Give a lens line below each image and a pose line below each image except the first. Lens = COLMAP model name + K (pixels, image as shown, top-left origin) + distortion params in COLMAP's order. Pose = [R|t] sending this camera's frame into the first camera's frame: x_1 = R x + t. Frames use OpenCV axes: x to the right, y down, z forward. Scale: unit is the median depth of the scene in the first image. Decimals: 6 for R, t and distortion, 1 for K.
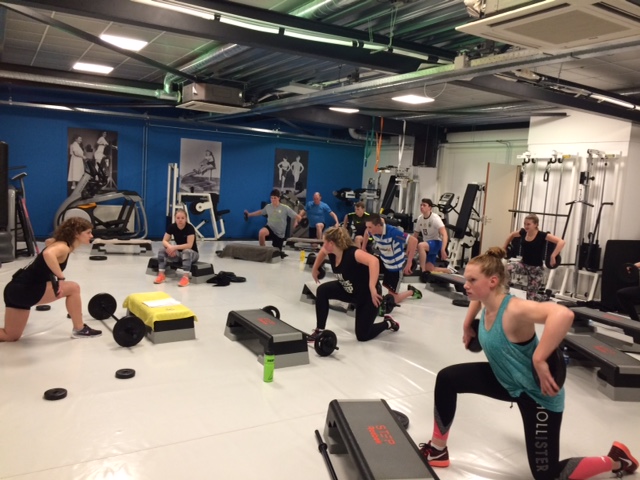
lens RADIAL K [[541.5, 0, 323.3], [0, 541.5, 242.2], [0, 0, 1]] dist [0.014482, 0.000616]
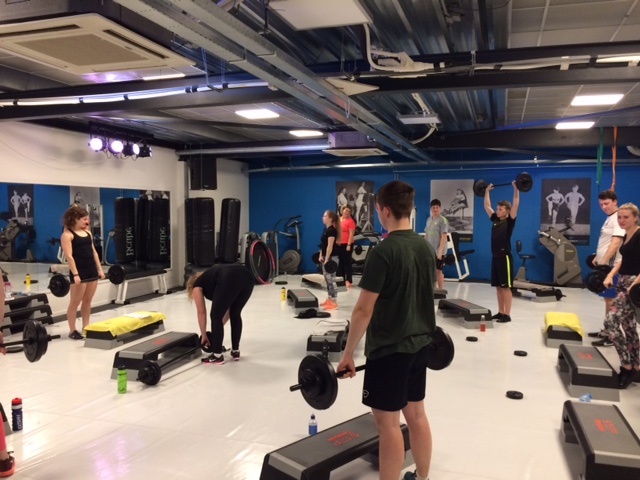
lens RADIAL K [[541.5, 0, 321.4], [0, 541.5, 237.7], [0, 0, 1]] dist [0.014482, 0.000616]
pose [[0.630296, -0.020393, -0.776087, 0.386767], [-0.049229, 0.996593, -0.066169, -0.005564], [0.774792, 0.079912, 0.627145, 0.202212]]
